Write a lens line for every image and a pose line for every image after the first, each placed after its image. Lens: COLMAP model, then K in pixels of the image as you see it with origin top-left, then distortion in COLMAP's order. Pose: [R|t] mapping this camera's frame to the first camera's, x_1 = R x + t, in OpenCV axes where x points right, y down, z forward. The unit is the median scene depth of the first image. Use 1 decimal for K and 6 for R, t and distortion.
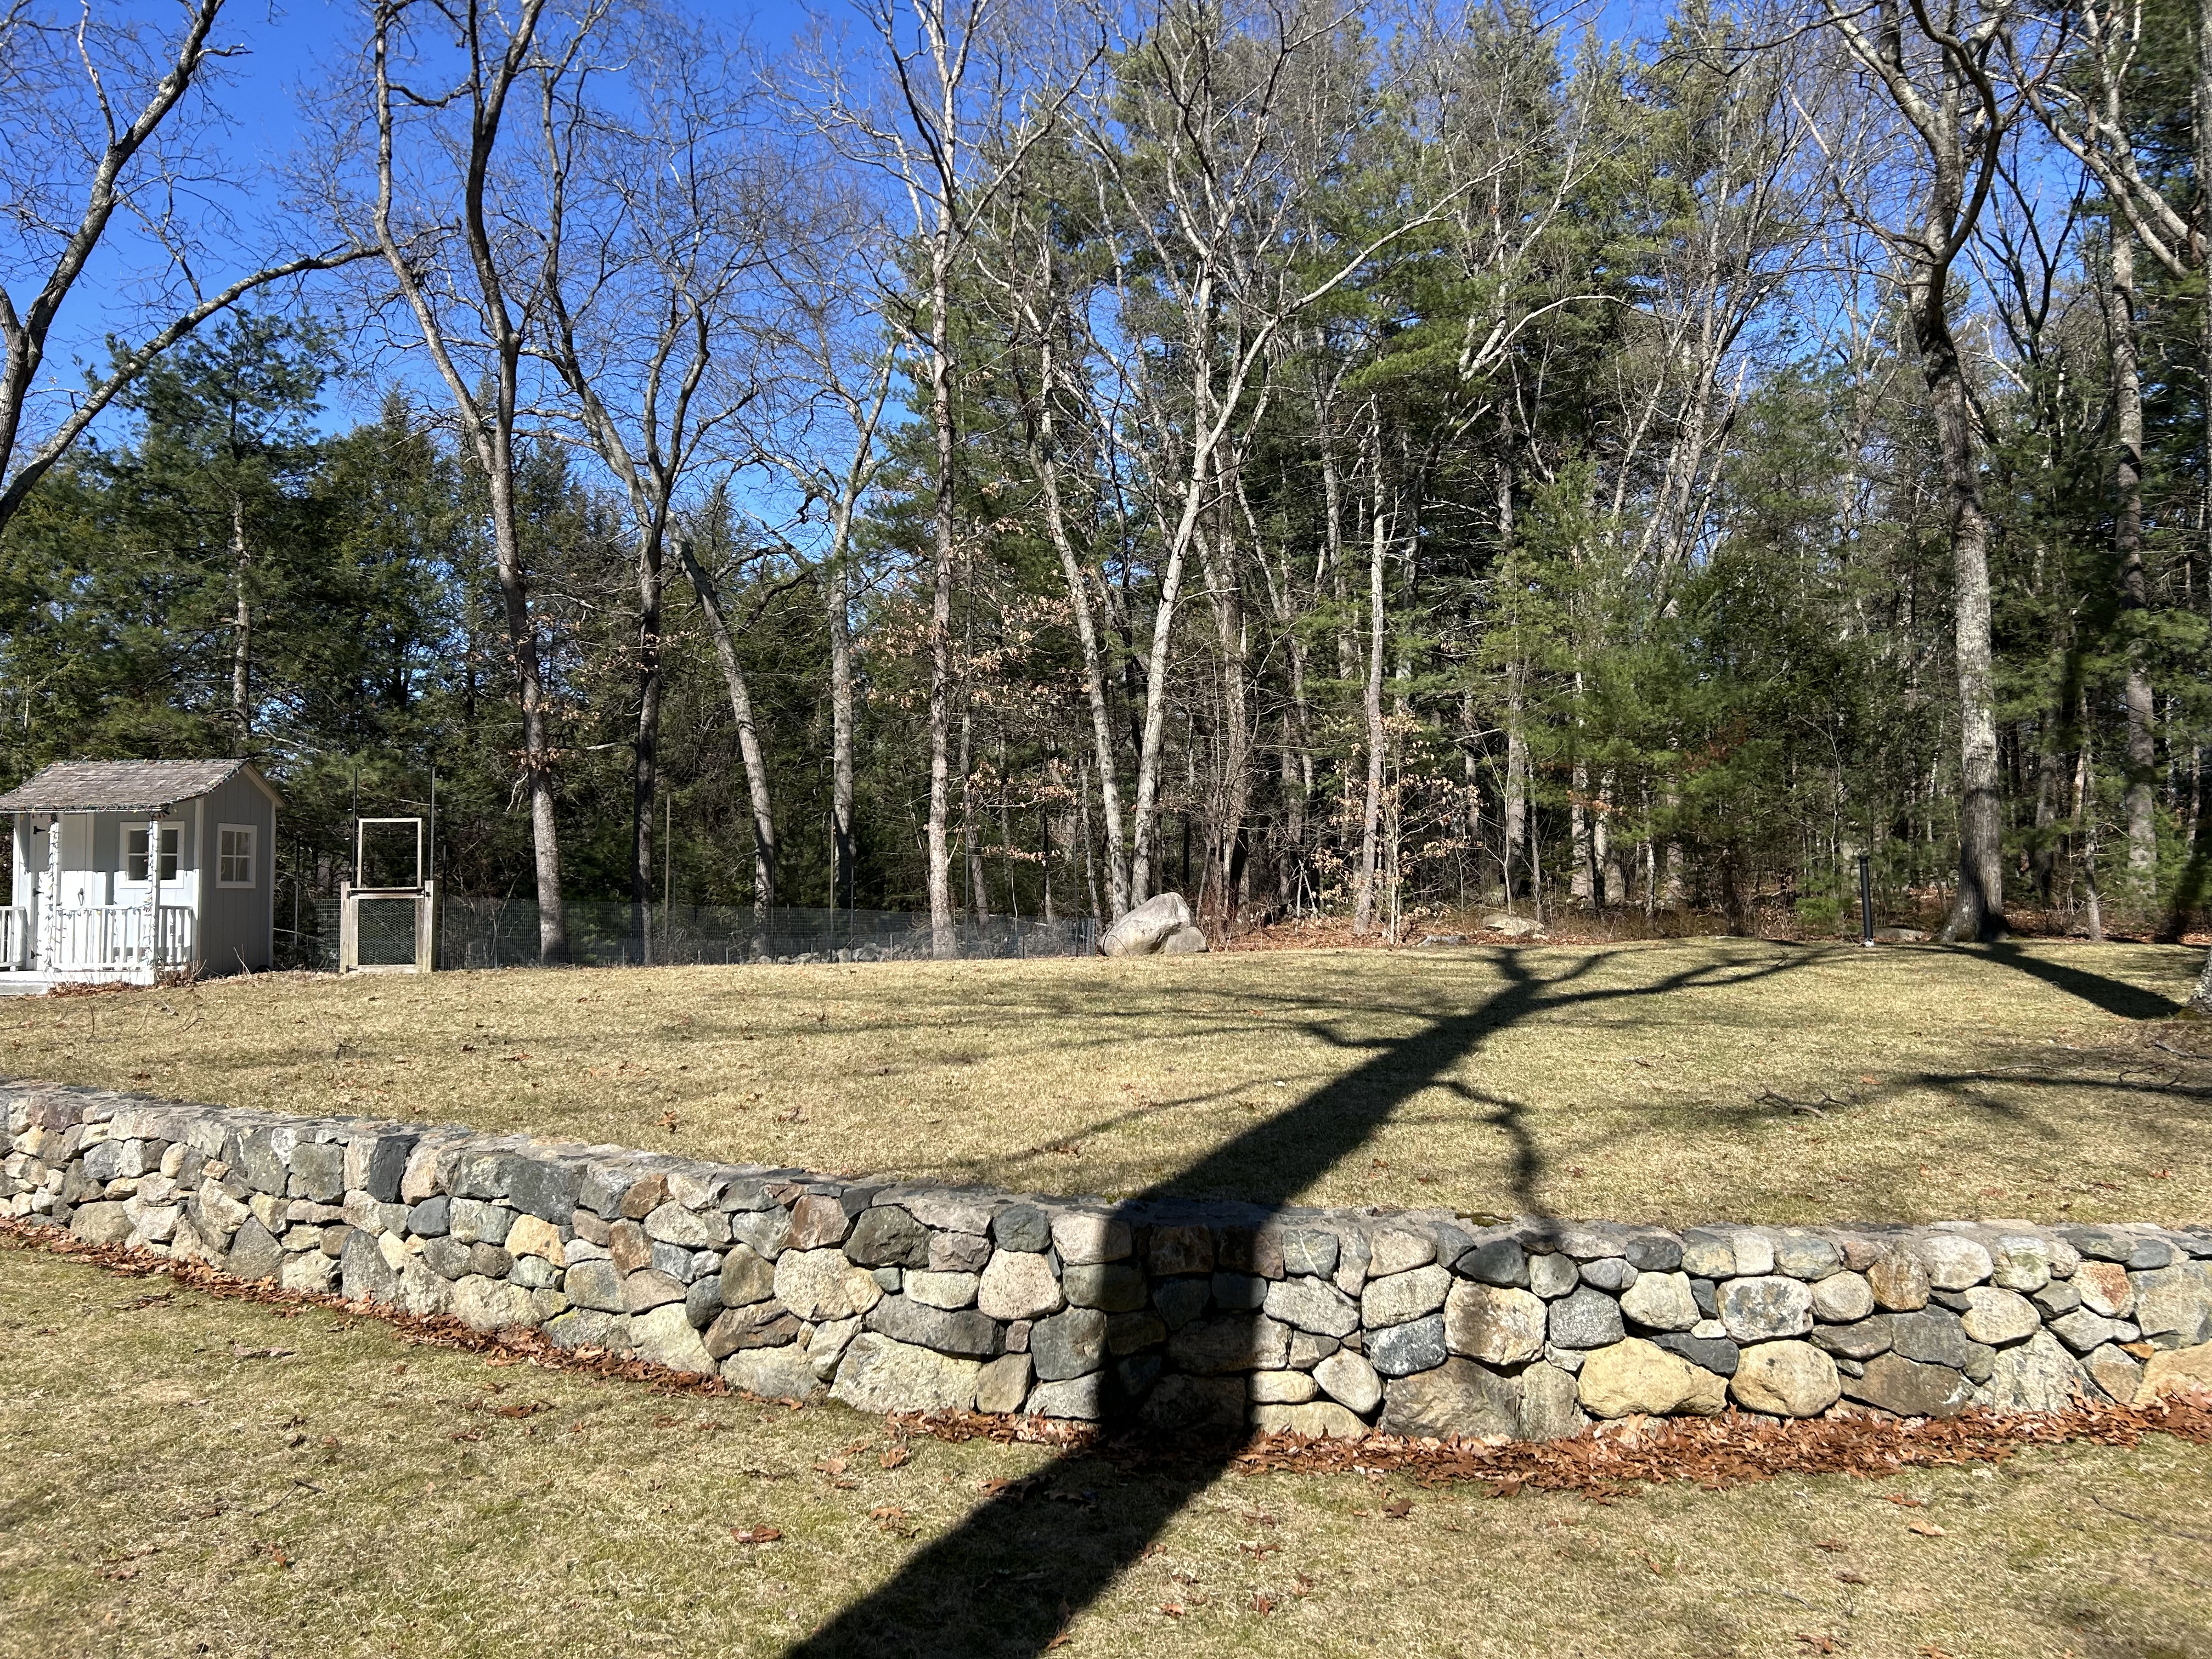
lens RADIAL K [[1636.4, 0, 1113.5], [0, 1636.4, 825.8], [0, 0, 1]] dist [0.040726, -0.053560]
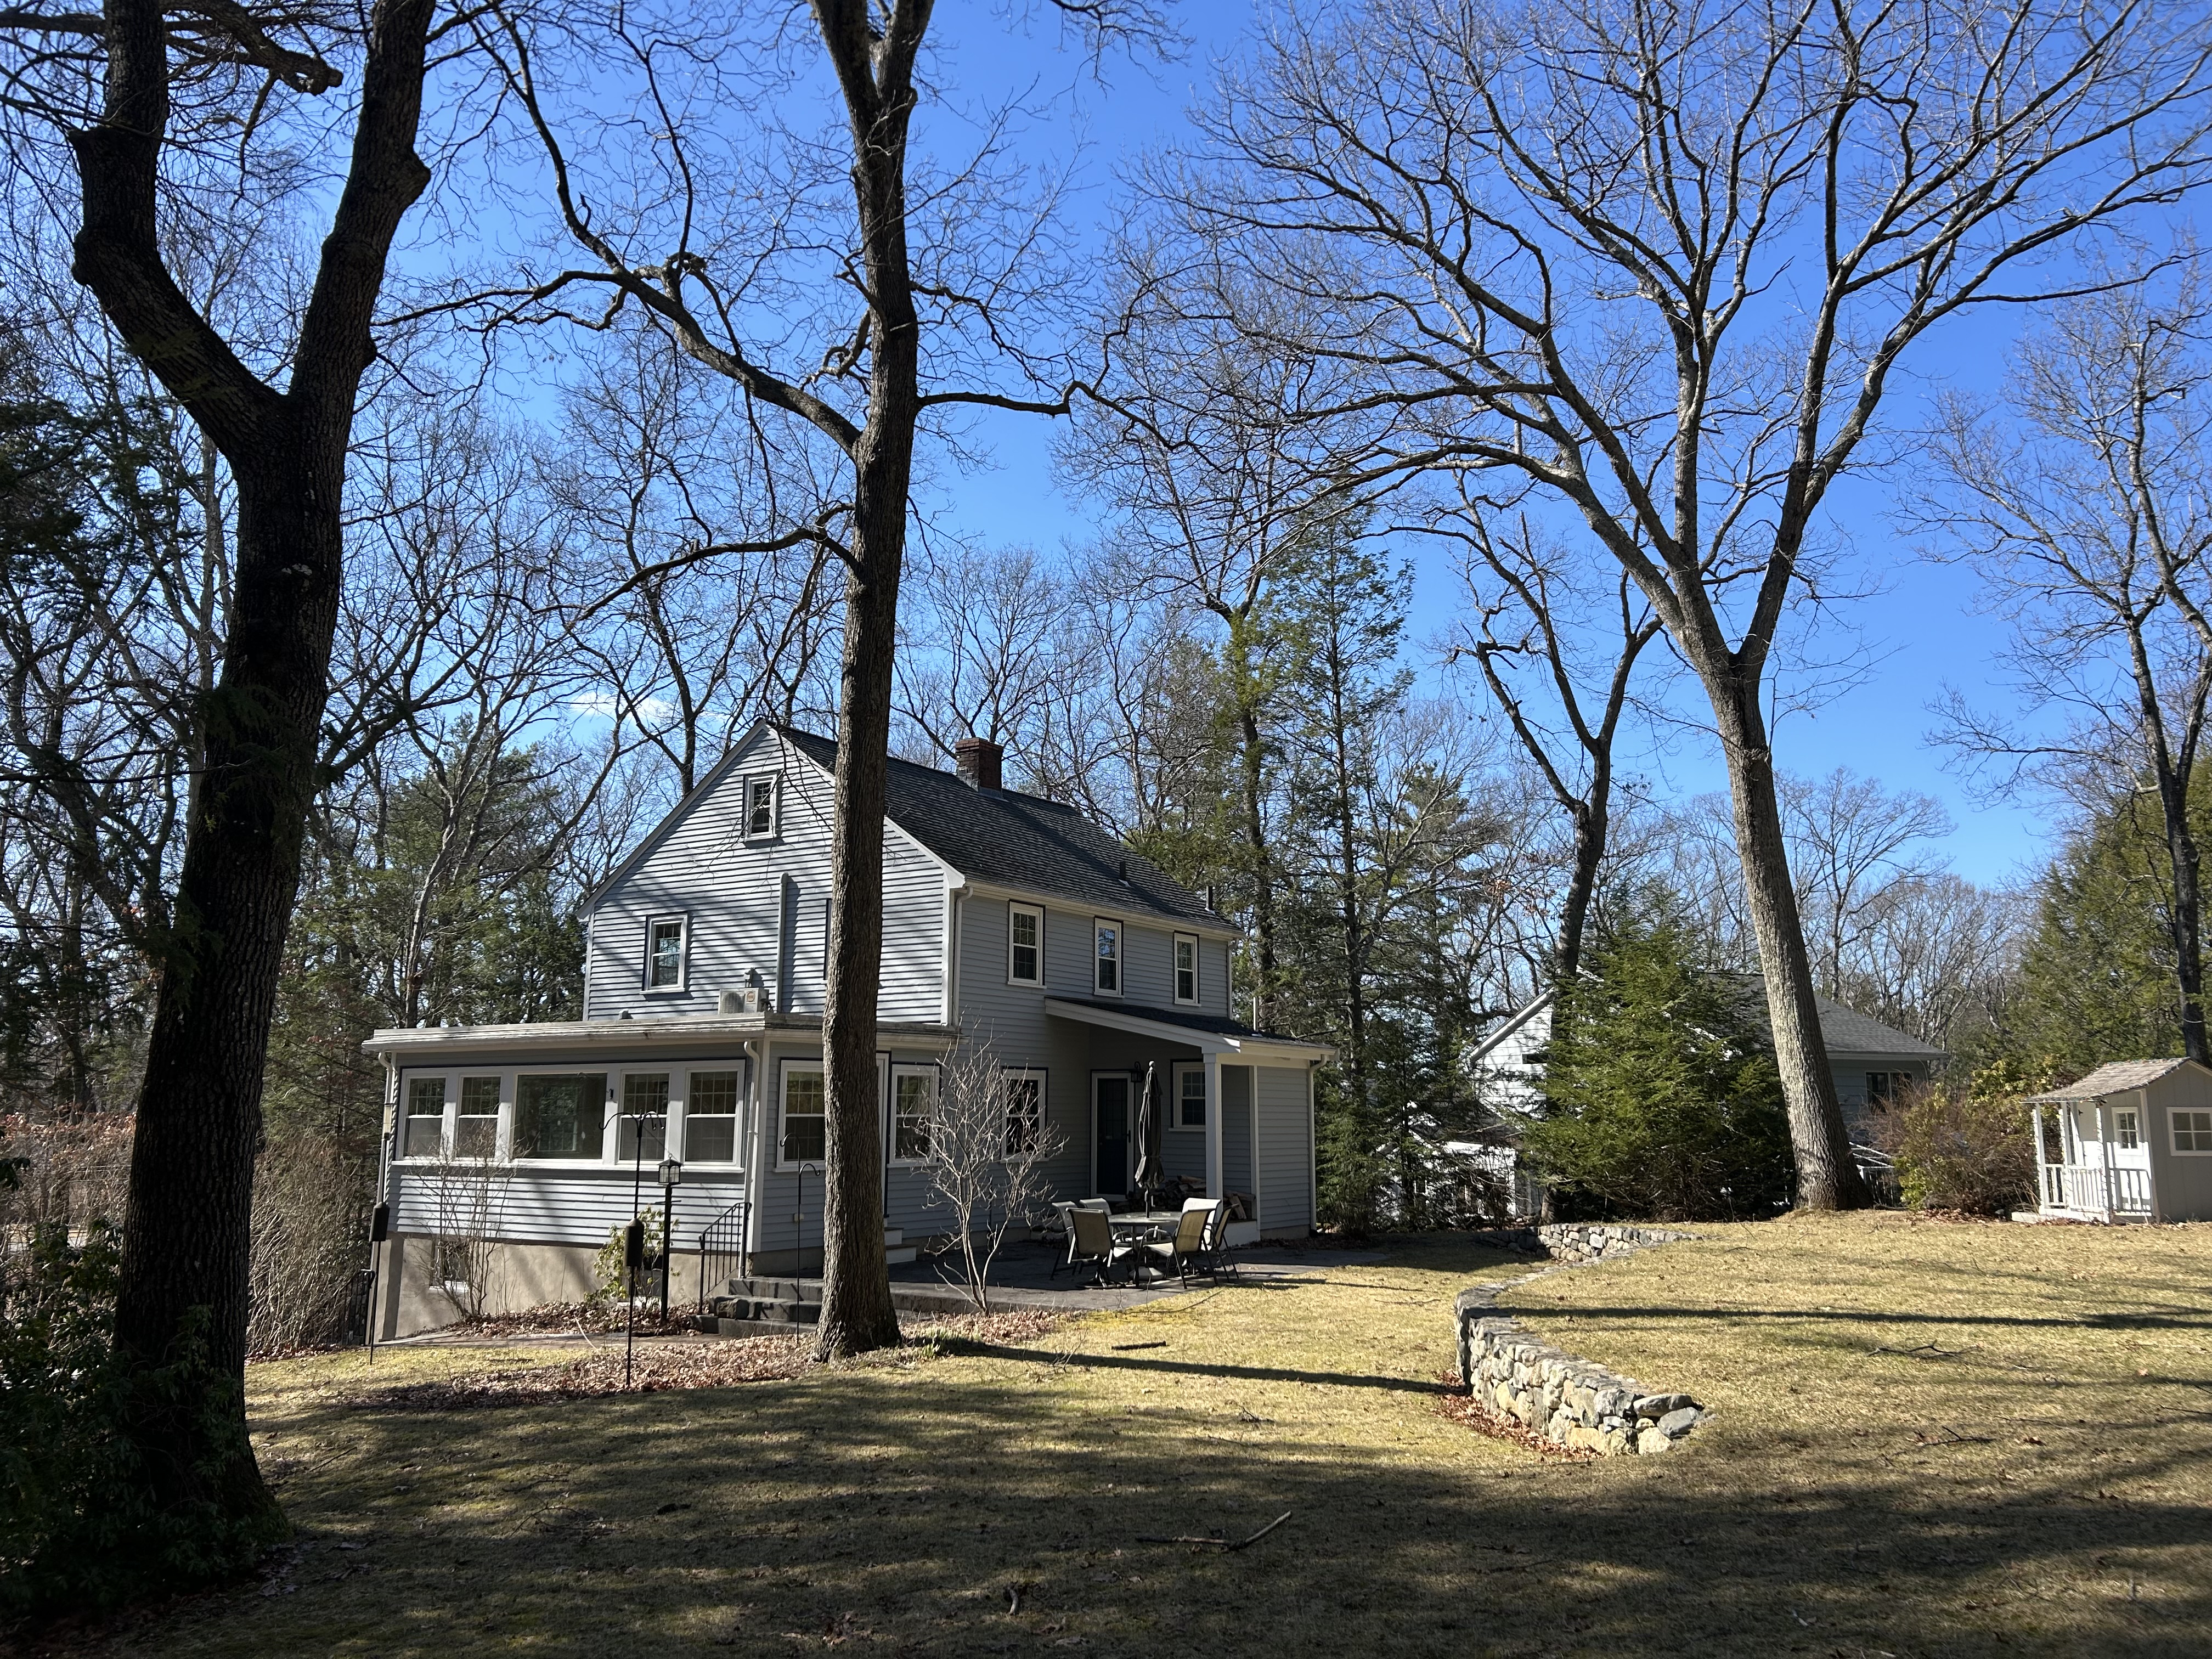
lens RADIAL K [[1653.4, 0, 1100.3], [0, 1653.4, 812.9], [0, 0, 1]] dist [0.059306, -0.078946]
pose [[0.007713, -0.174809, -0.984572, 0.576320], [0.034787, 0.984052, -0.174444, -0.020584], [0.999365, -0.032904, 0.013671, 0.077783]]
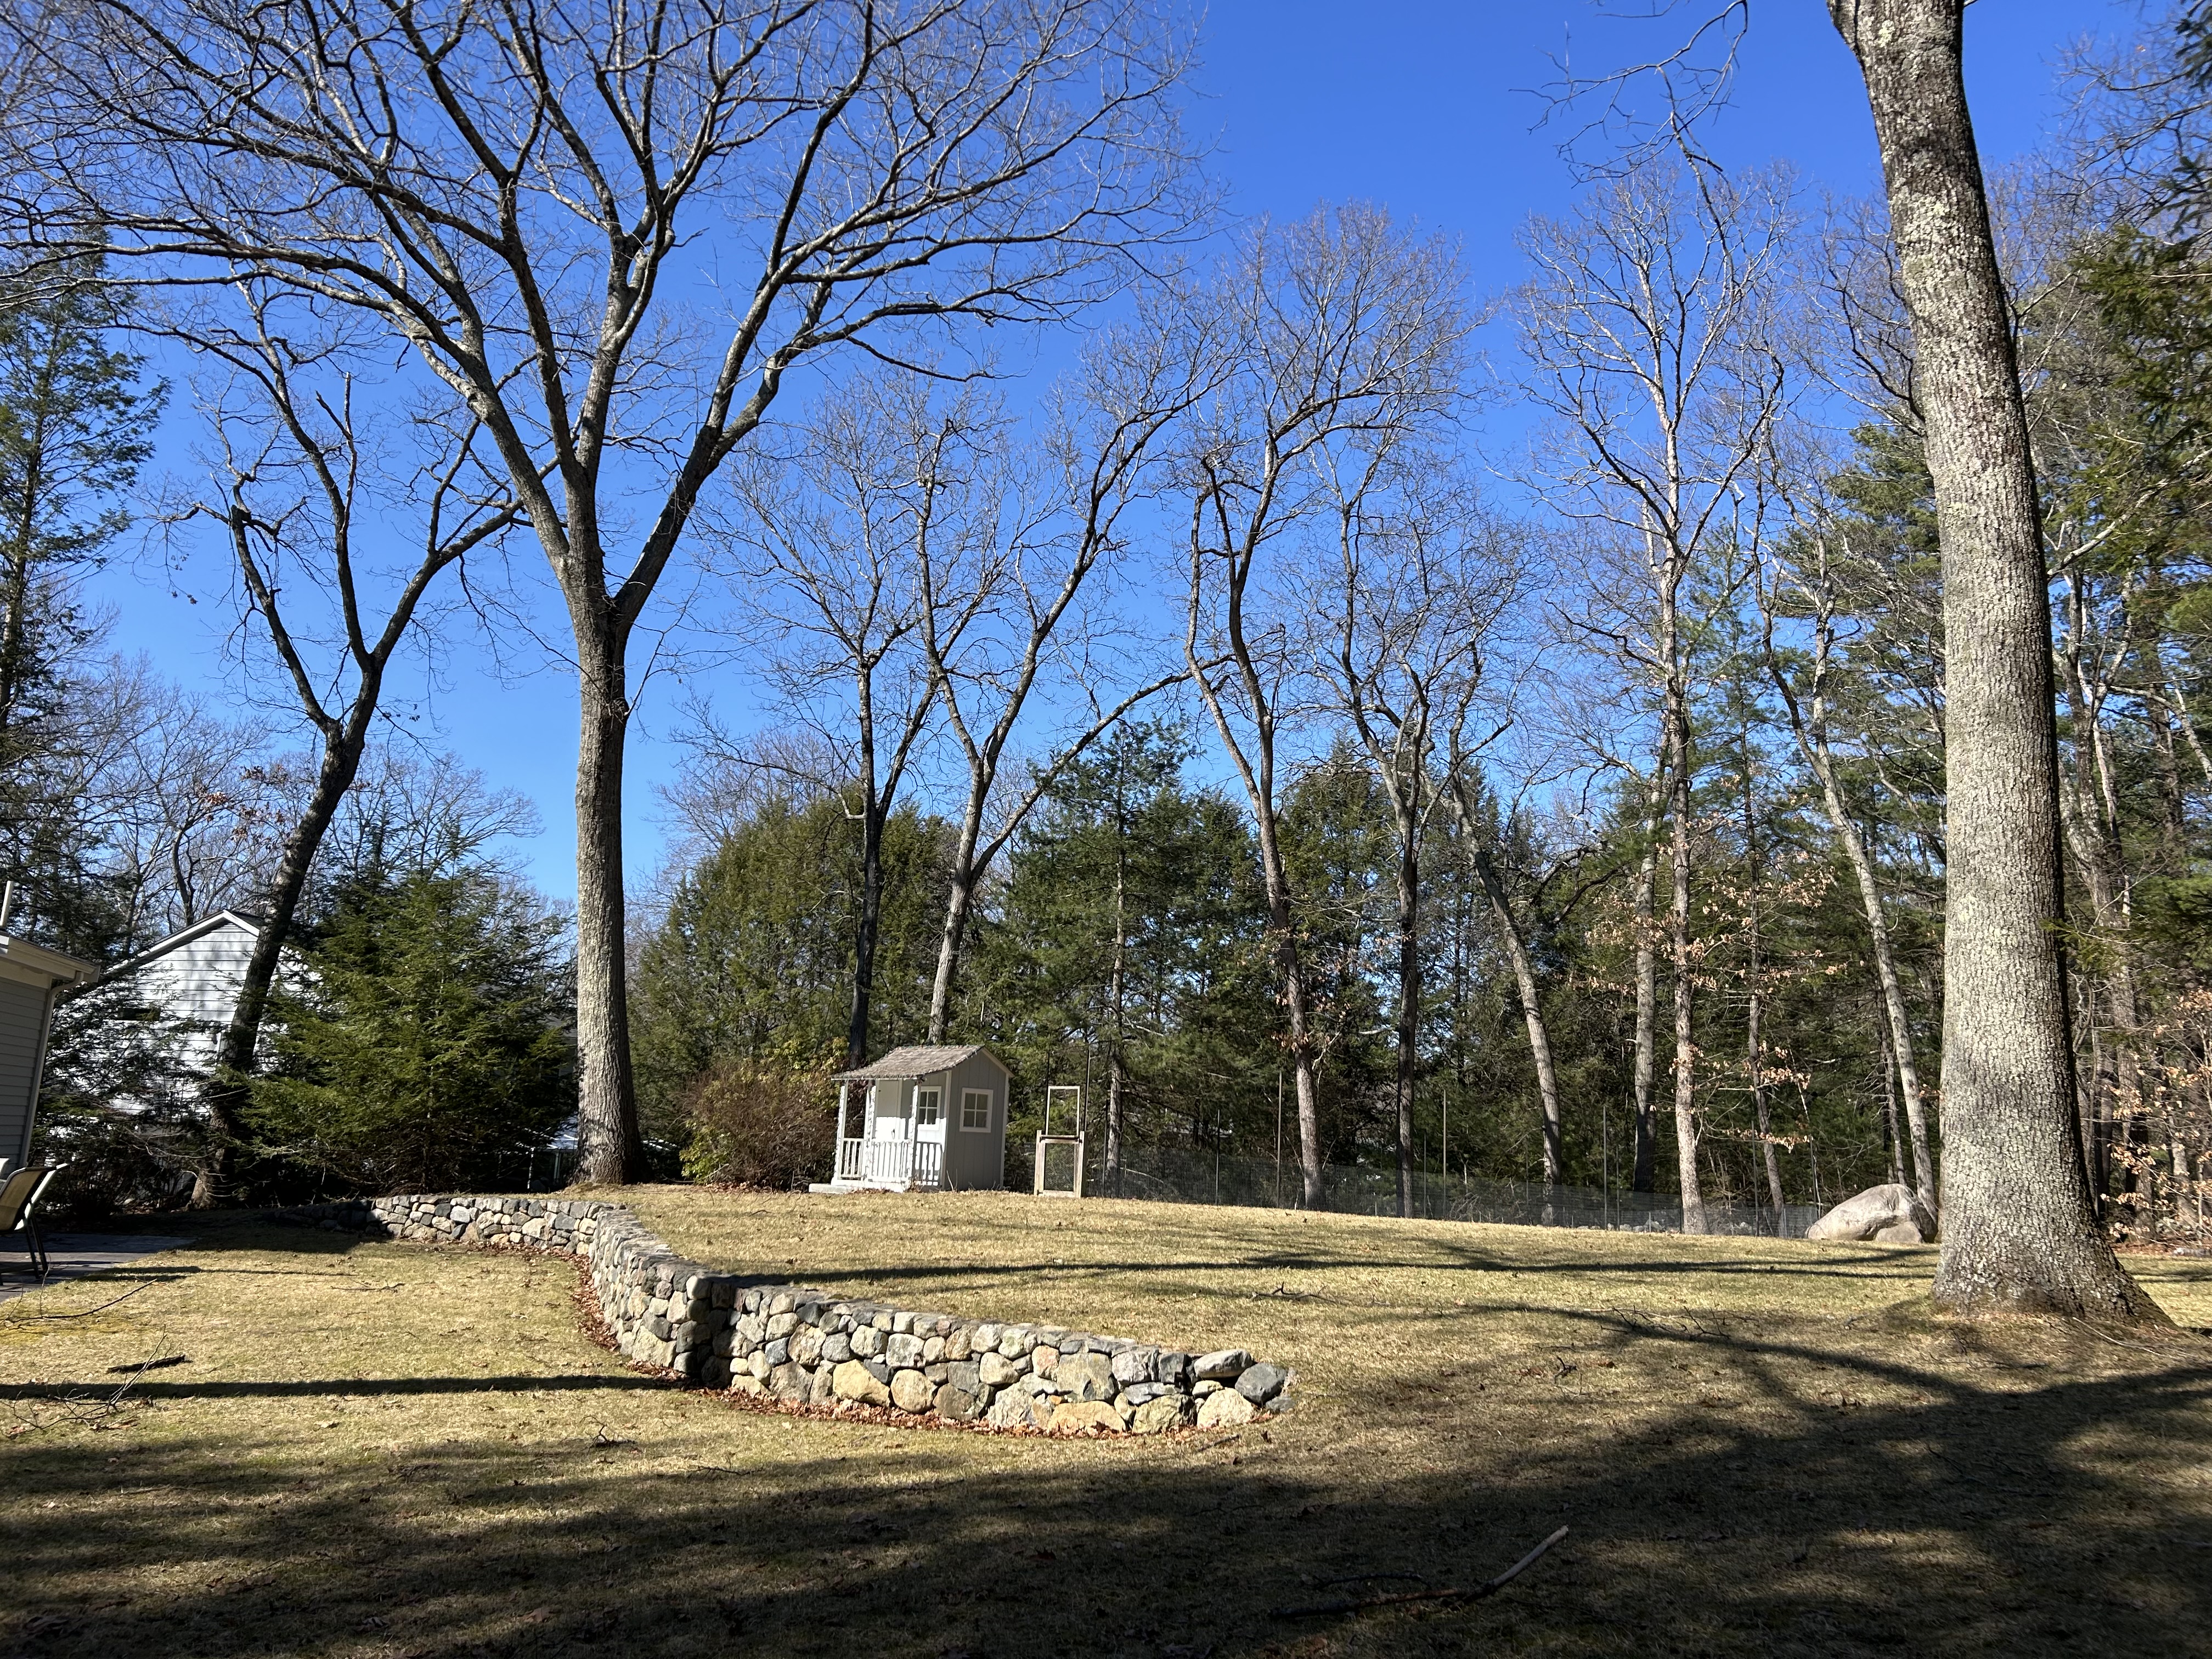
lens RADIAL K [[1653.4, 0, 1100.3], [0, 1653.4, 812.9], [0, 0, 1]] dist [0.059306, -0.078946]
pose [[0.772135, -0.088075, -0.629325, 0.369317], [-0.022475, 0.985944, -0.165560, -0.001306], [0.635060, 0.141979, 0.759302, -0.080573]]
